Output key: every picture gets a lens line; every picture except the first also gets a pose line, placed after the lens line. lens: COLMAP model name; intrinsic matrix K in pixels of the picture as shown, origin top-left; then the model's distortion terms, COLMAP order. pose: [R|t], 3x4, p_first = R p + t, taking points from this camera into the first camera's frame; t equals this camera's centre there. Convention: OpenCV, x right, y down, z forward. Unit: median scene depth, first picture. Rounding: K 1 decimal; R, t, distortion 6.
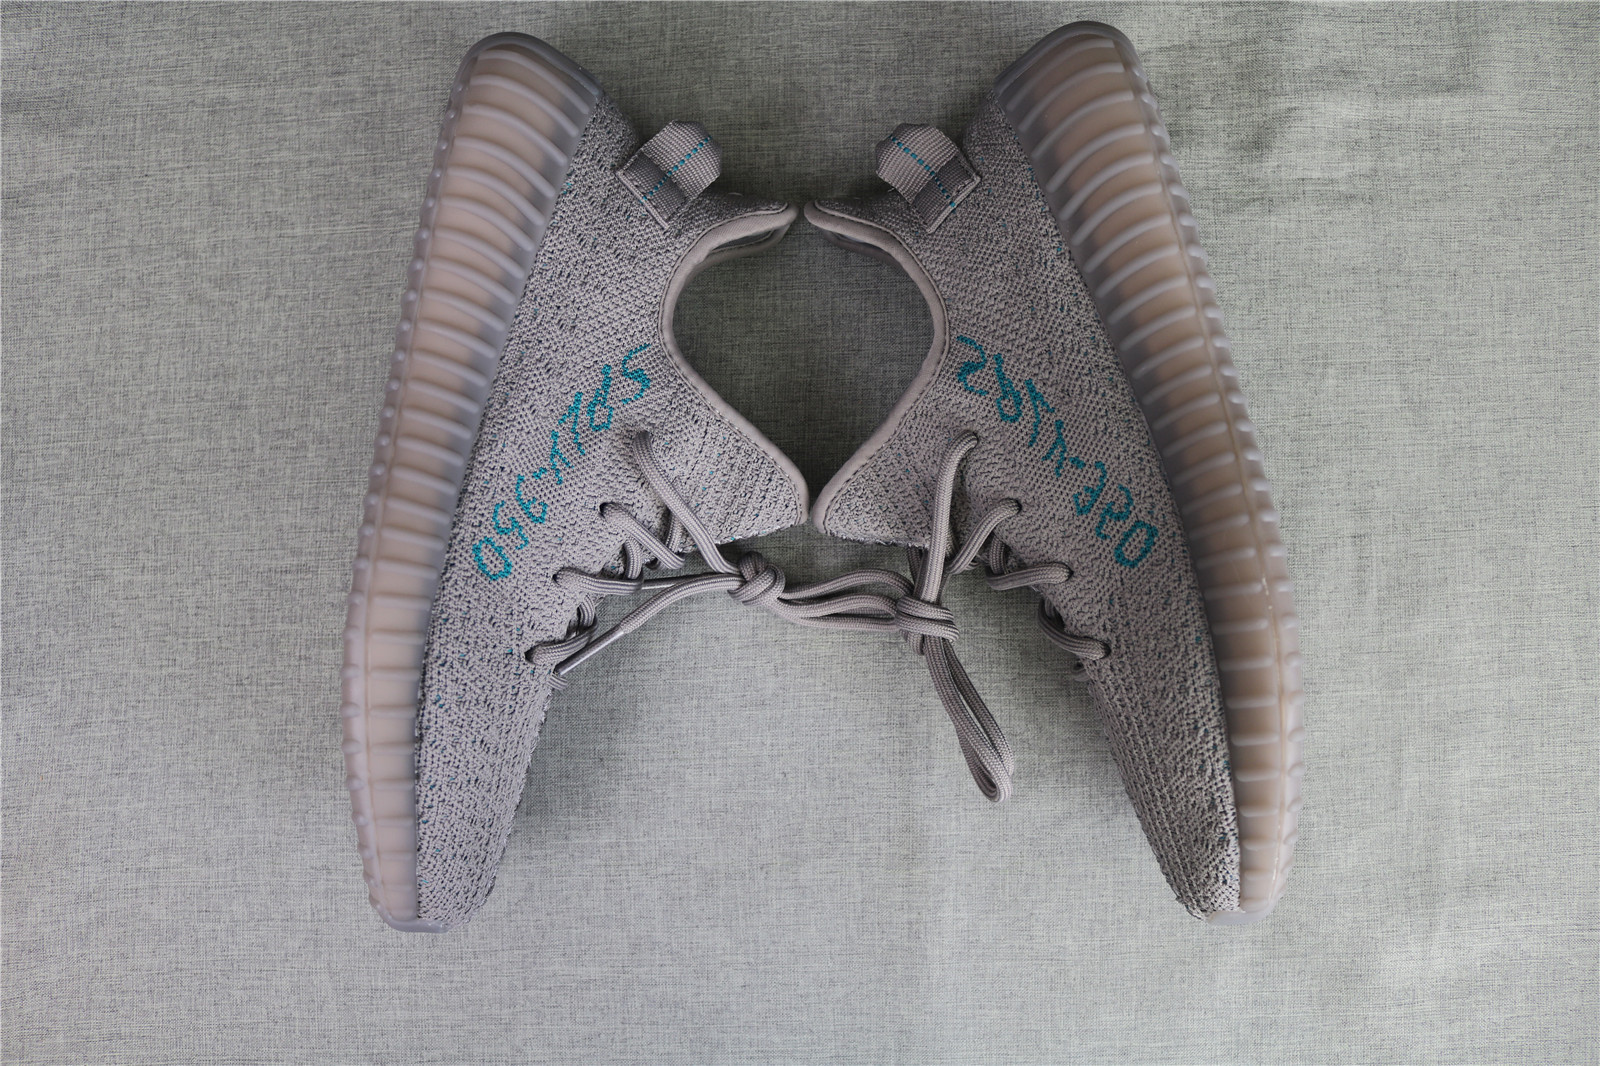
lens RADIAL K [[1345.6, 0, 800.0], [0, 1345.6, 533.0], [0, 0, 1]] dist [-0.217216, 0.095064]
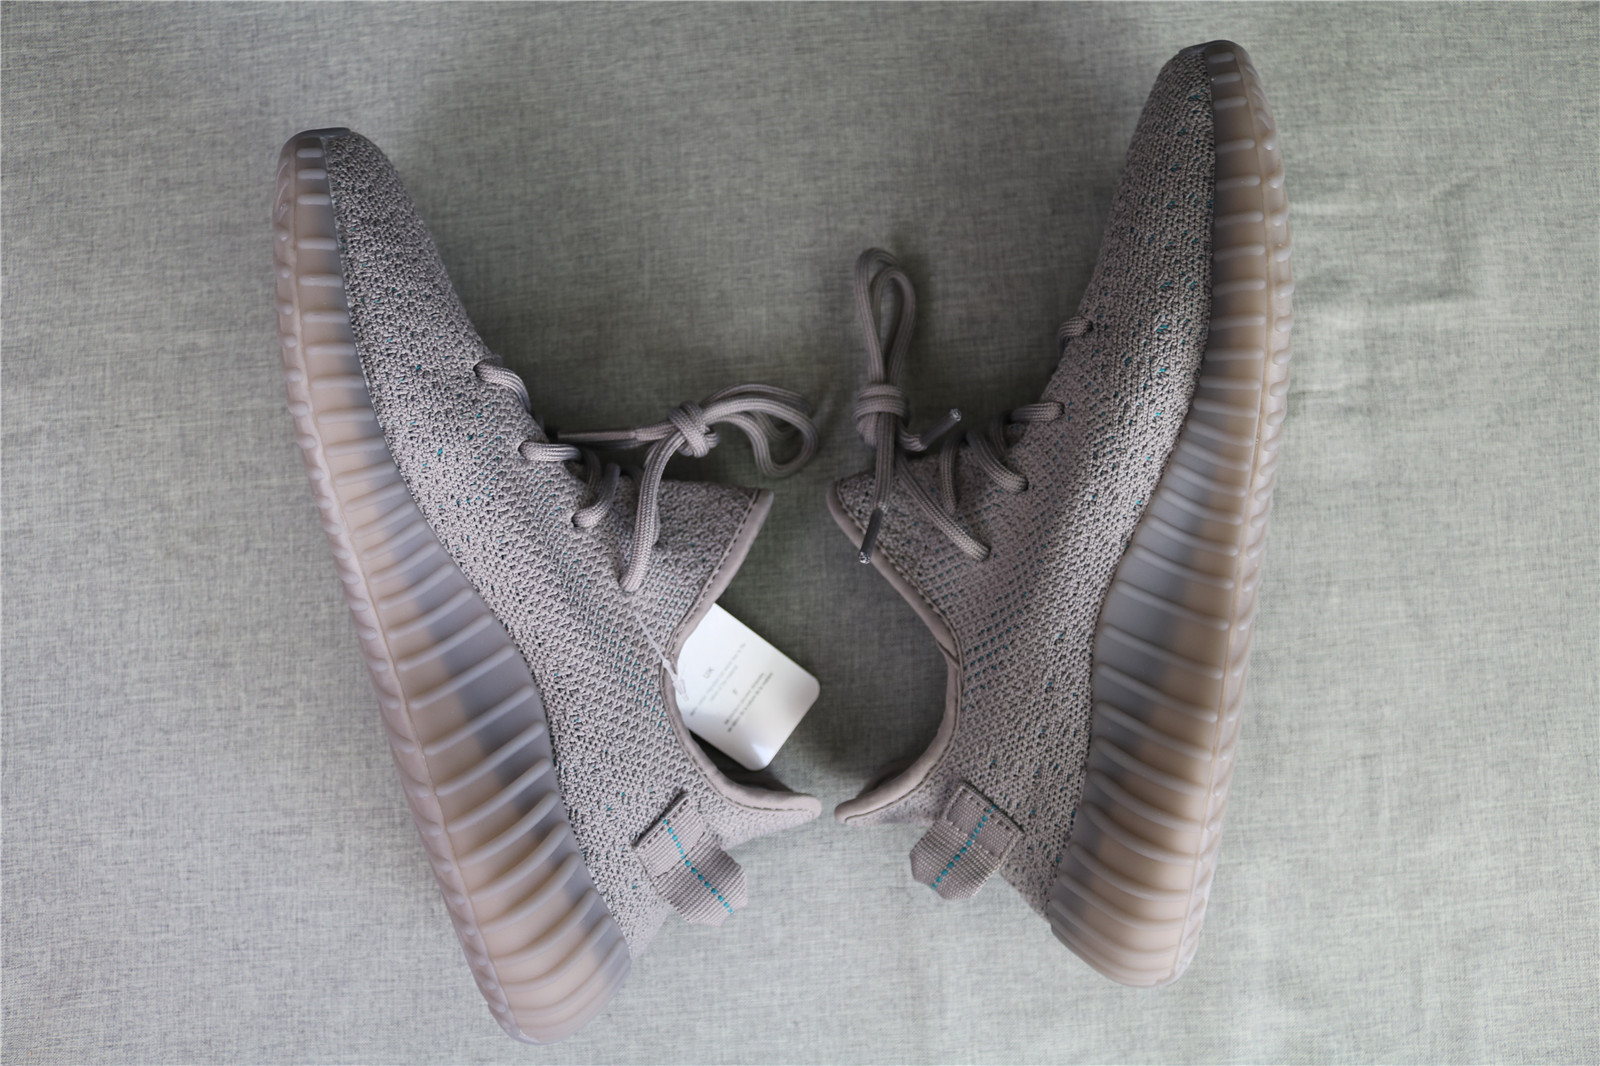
lens RADIAL K [[818.8, 0, 800.0], [0, 818.8, 533.0], [0, 0, 1]] dist [-0.041477, 0.028498]
pose [[0.999368, -0.035453, -0.002671, 0.006762], [0.033861, 0.972000, -0.232527, -0.037223], [0.010840, 0.232290, 0.972586, 0.383835]]
